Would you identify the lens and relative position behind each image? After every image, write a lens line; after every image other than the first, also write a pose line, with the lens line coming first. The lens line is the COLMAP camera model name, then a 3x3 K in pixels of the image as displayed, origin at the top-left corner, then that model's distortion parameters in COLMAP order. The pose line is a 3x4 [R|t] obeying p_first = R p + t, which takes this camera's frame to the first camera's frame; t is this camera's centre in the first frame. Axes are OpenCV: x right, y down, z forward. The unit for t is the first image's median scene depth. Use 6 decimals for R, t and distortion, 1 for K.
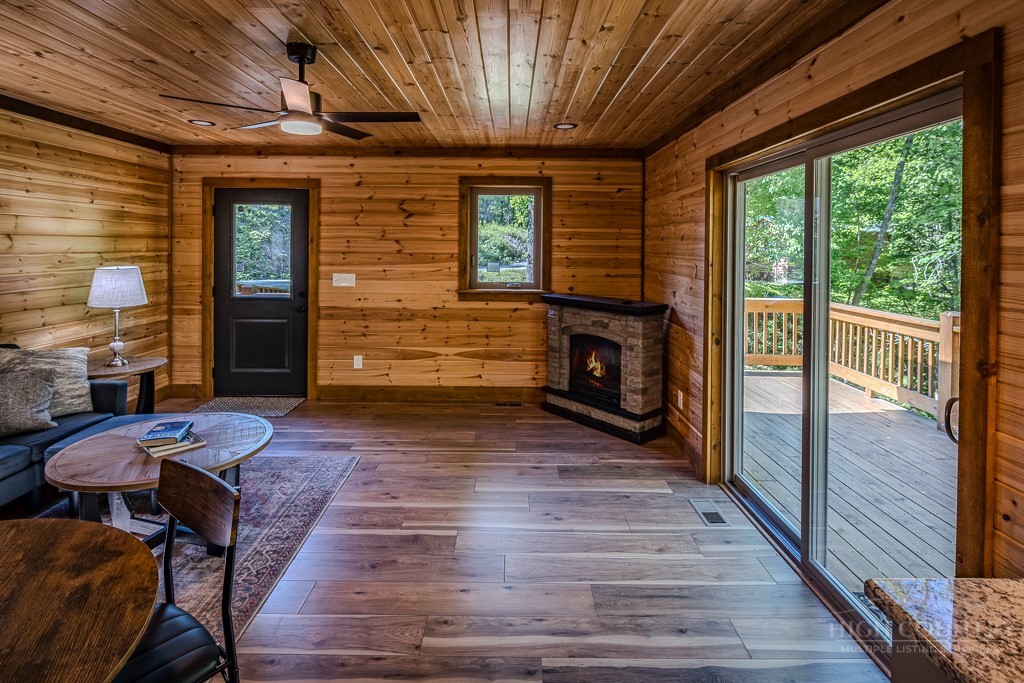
lens RADIAL K [[521.6, 0, 513.8], [0, 521.6, 248.0], [0, 0, 1]] dist [0.000400, -0.000389]
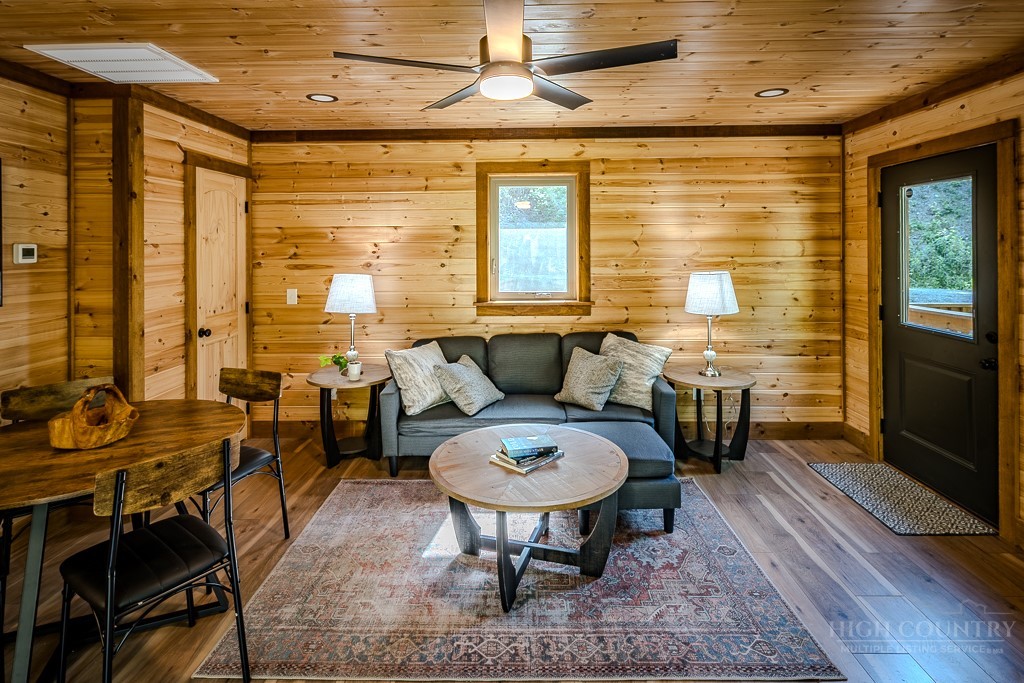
lens RADIAL K [[513.2, 0, 515.1], [0, 513.2, 246.0], [0, 0, 1]] dist [0.003709, 0.000042]
pose [[-0.033967, -0.011165, -0.999361, 0.149722], [0.002545, 0.999933, -0.011258, -0.001474], [0.999420, -0.002926, -0.033936, 0.523445]]
